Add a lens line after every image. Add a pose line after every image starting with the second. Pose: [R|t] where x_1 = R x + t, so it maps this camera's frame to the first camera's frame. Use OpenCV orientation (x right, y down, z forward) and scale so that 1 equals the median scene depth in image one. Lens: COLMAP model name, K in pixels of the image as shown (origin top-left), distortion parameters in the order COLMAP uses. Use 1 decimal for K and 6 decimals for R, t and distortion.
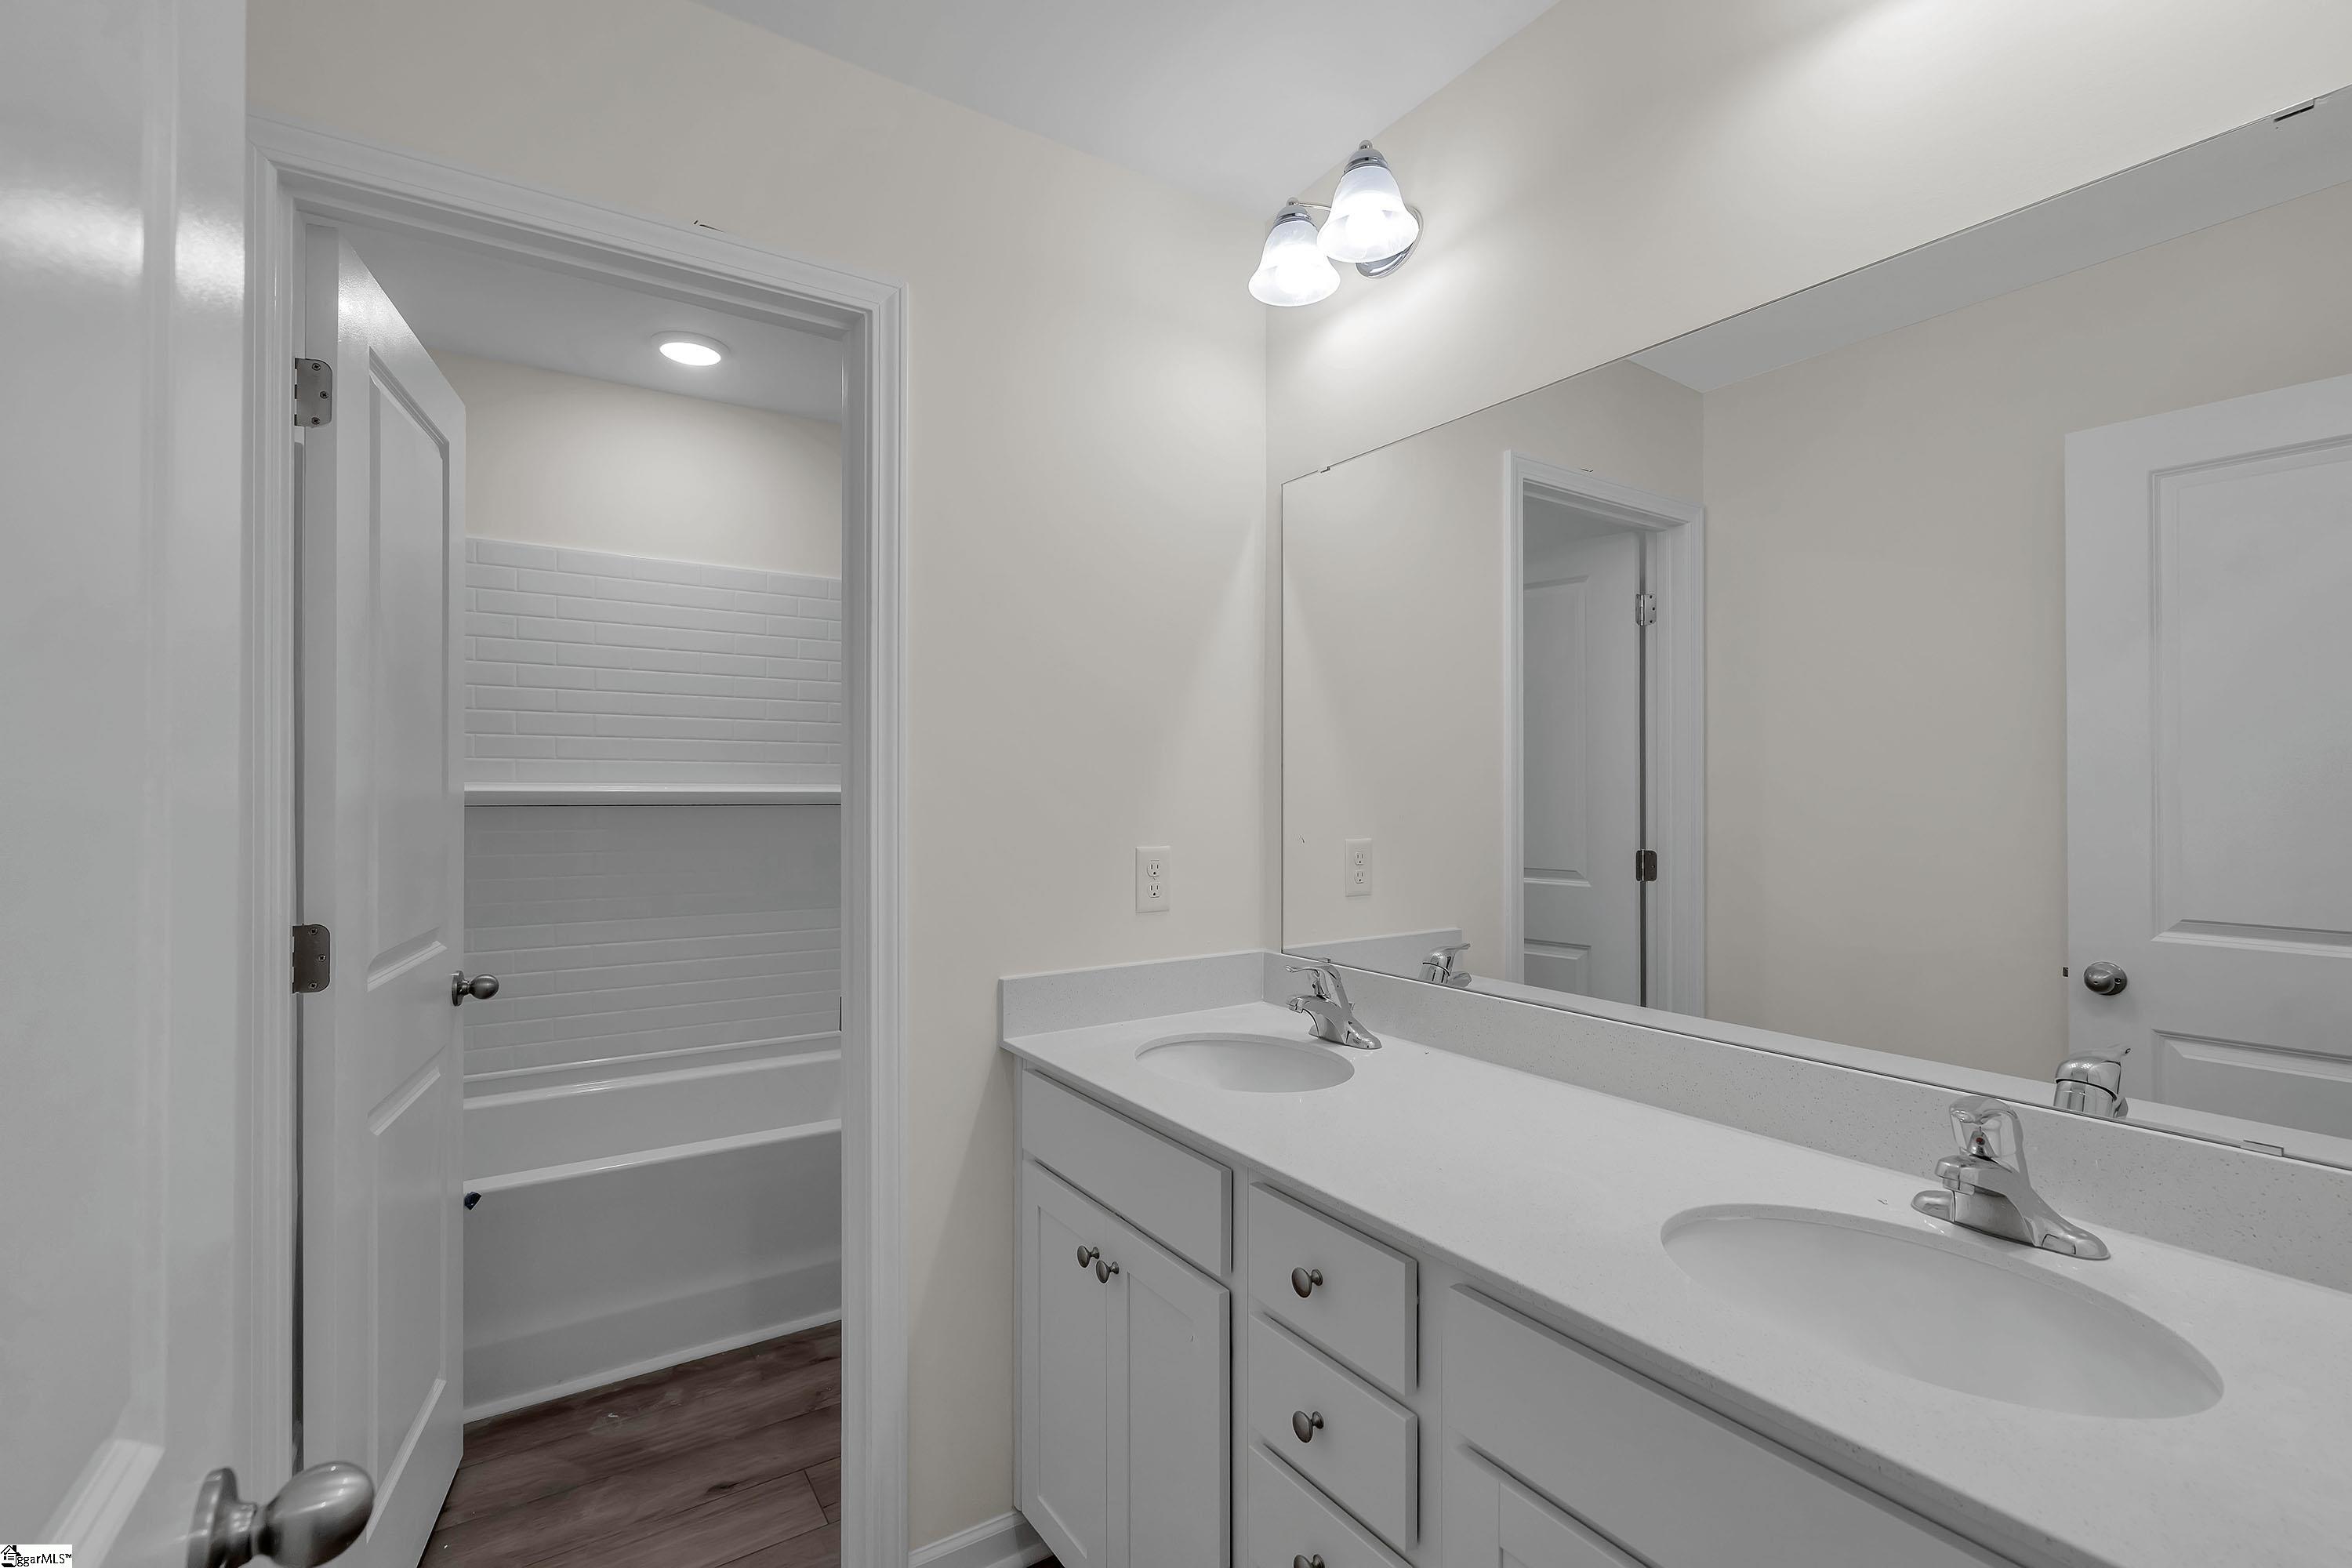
lens RADIAL K [[1049.9, 0, 1172.7], [0, 1049.9, 786.6], [0, 0, 1]] dist [-0.004668, 0.002285]
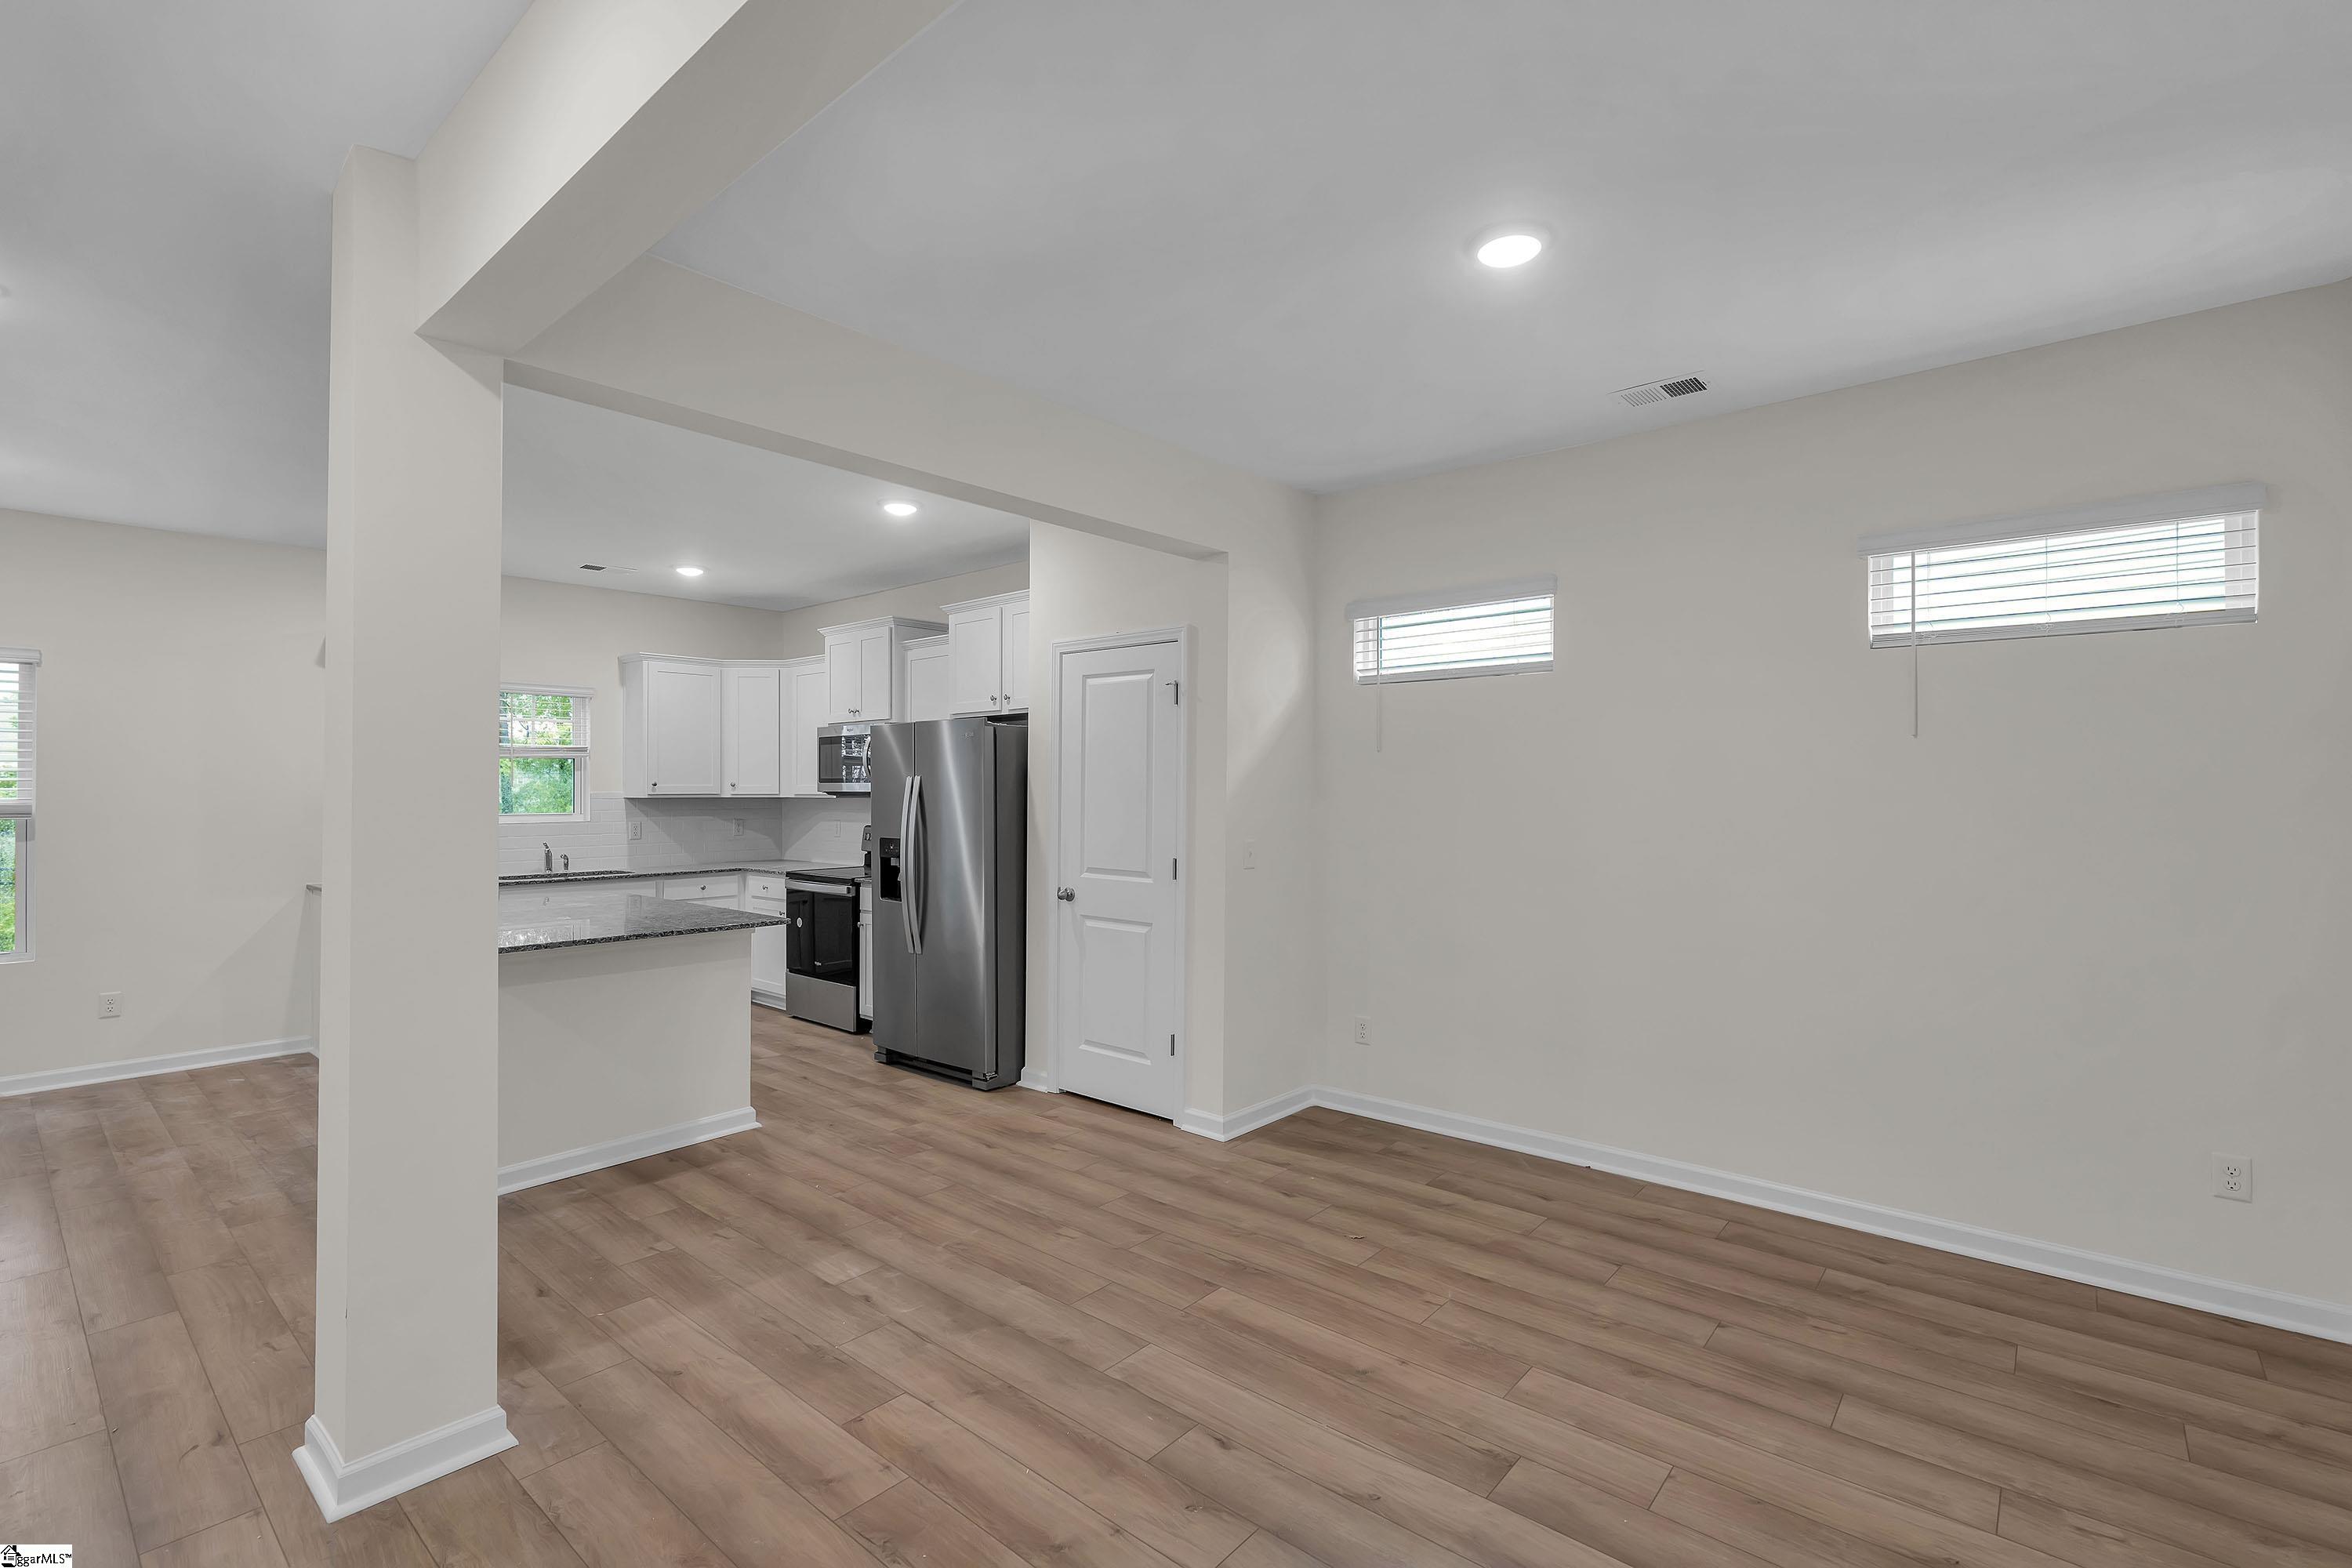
lens RADIAL K [[1049.9, 0, 1172.7], [0, 1049.9, 784.4], [0, 0, 1]] dist [-0.004668, 0.002285]
pose [[0.965166, 0.005506, 0.261580, 0.516875], [-0.007147, 0.999960, 0.005323, -0.073079], [-0.261540, -0.007007, 0.965167, -1.320445]]
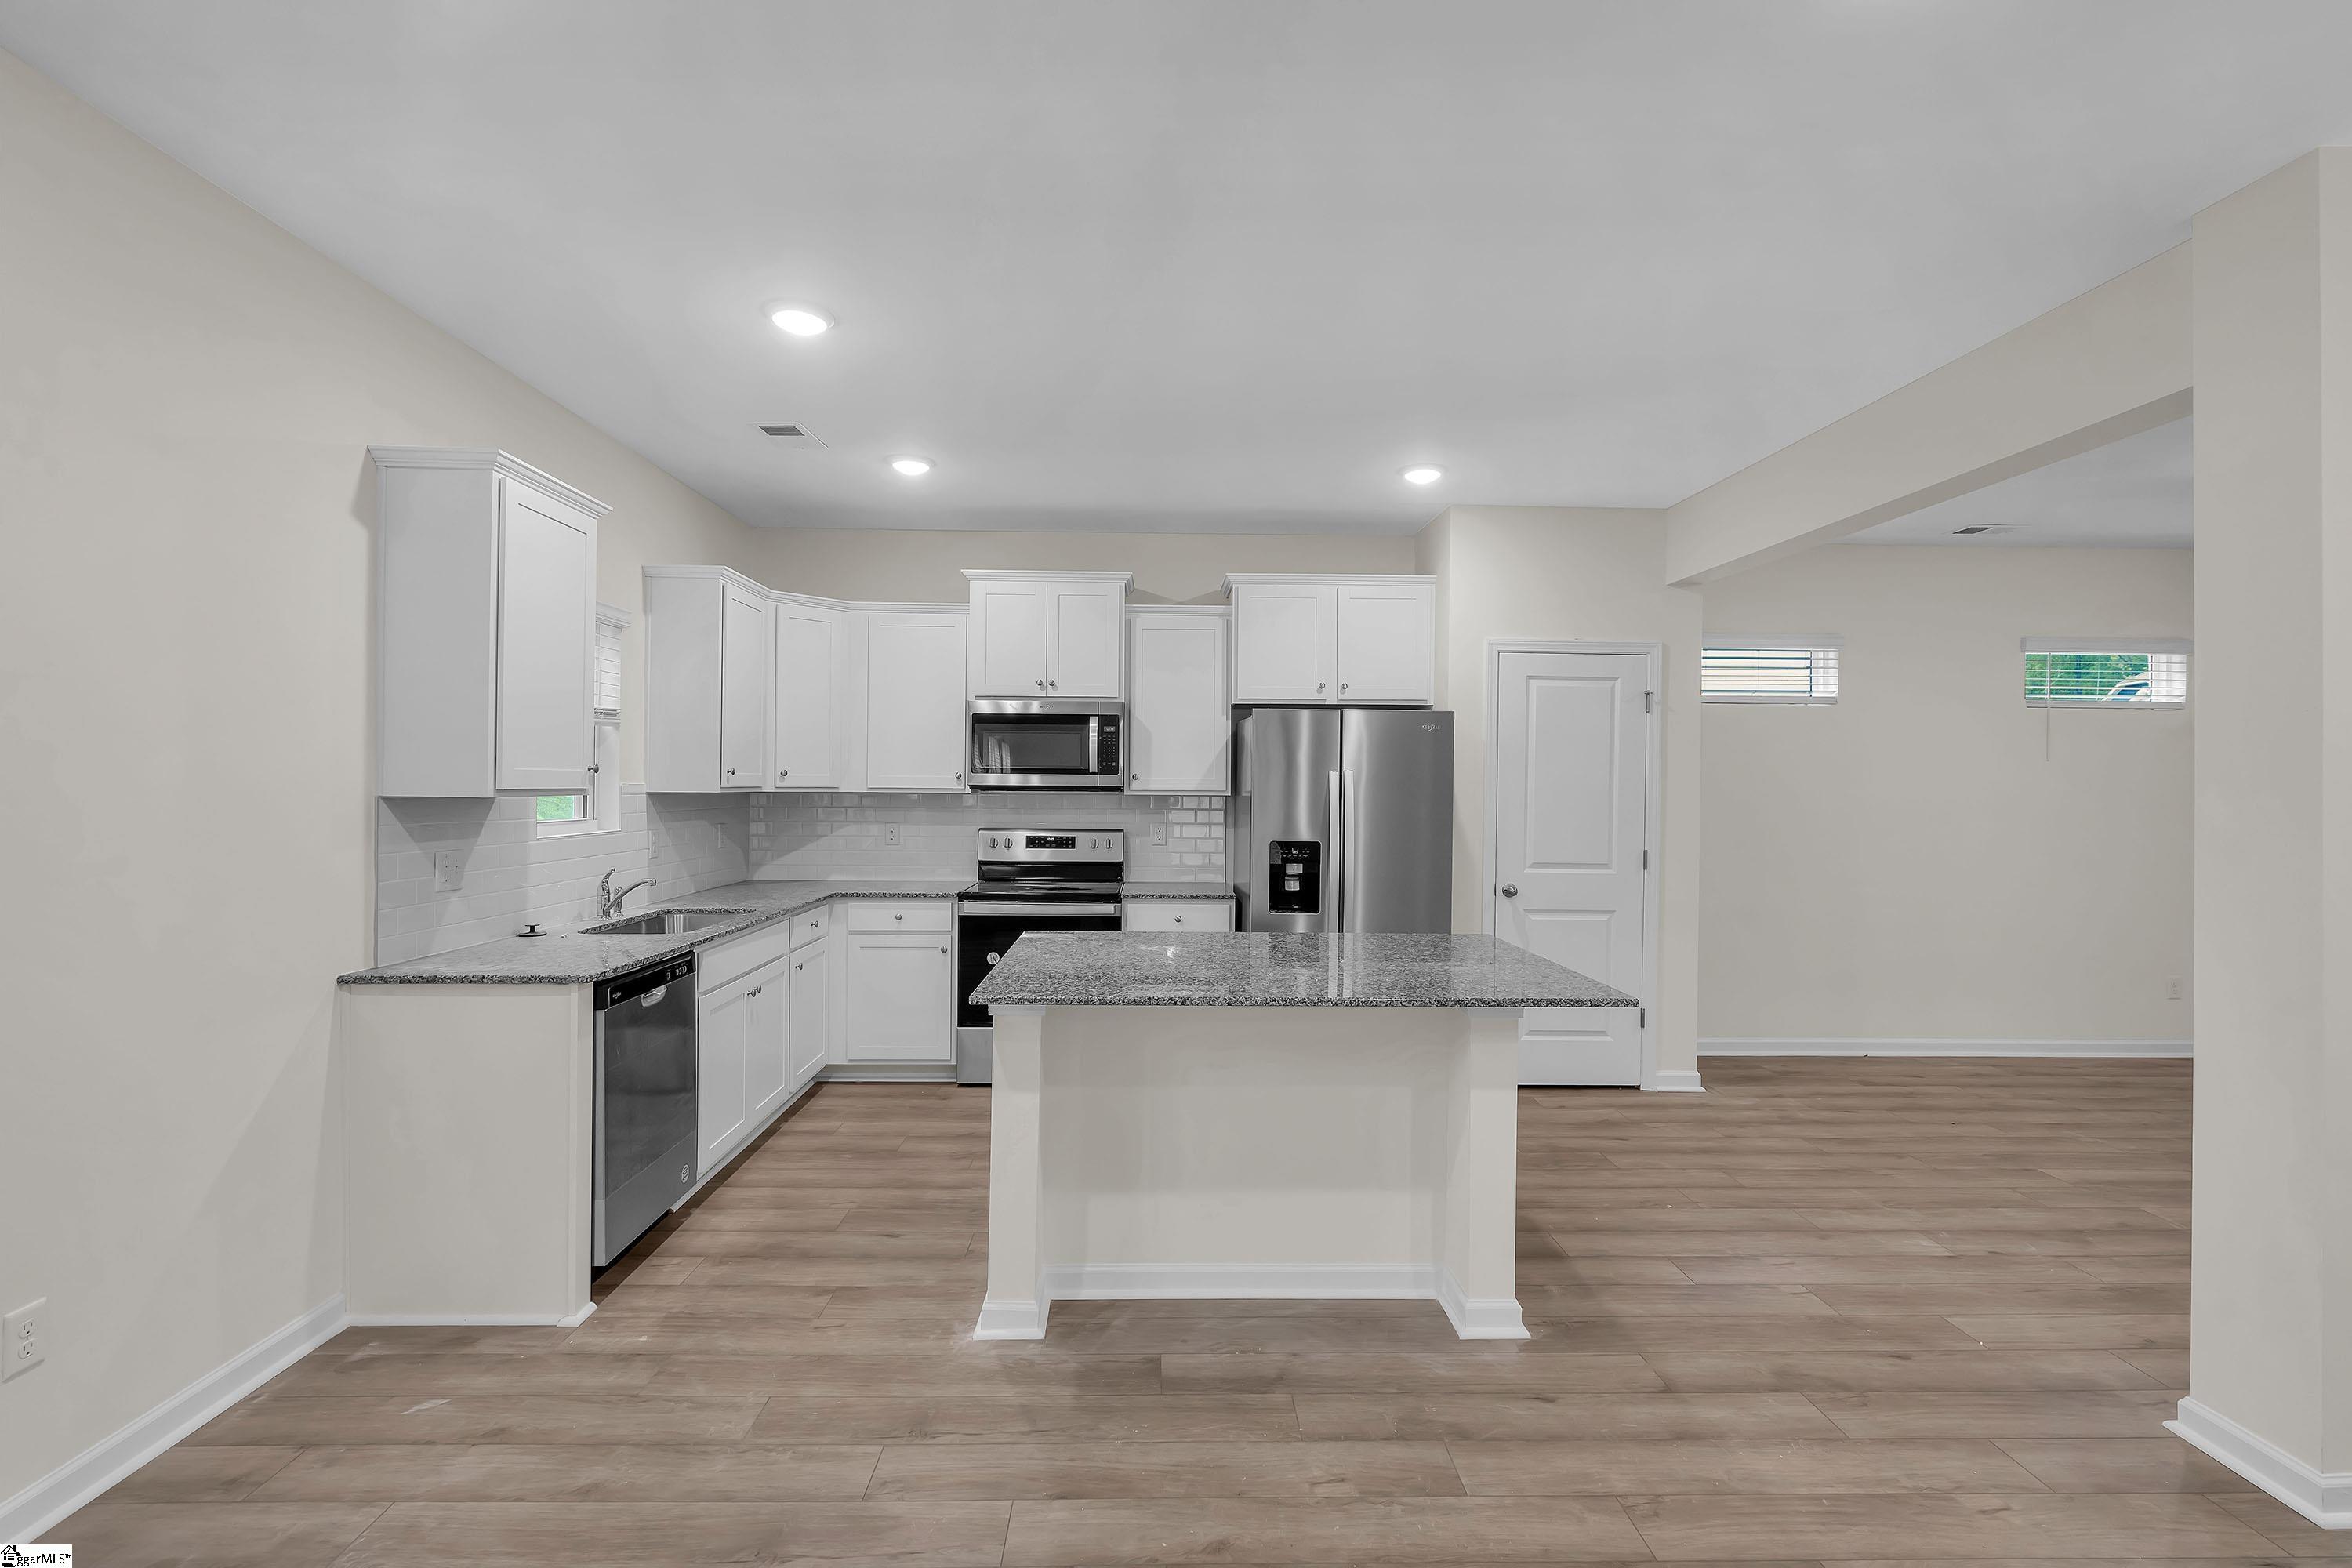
lens RADIAL K [[1049.9, 0, 1170.5], [0, 1049.9, 789.7], [0, 0, 1]] dist [-0.004668, 0.002285]
pose [[0.542287, 0.006518, 0.840168, -1.522116], [-0.021180, 0.999758, 0.005914, -0.039205], [-0.839926, -0.021002, 0.542294, 0.381622]]
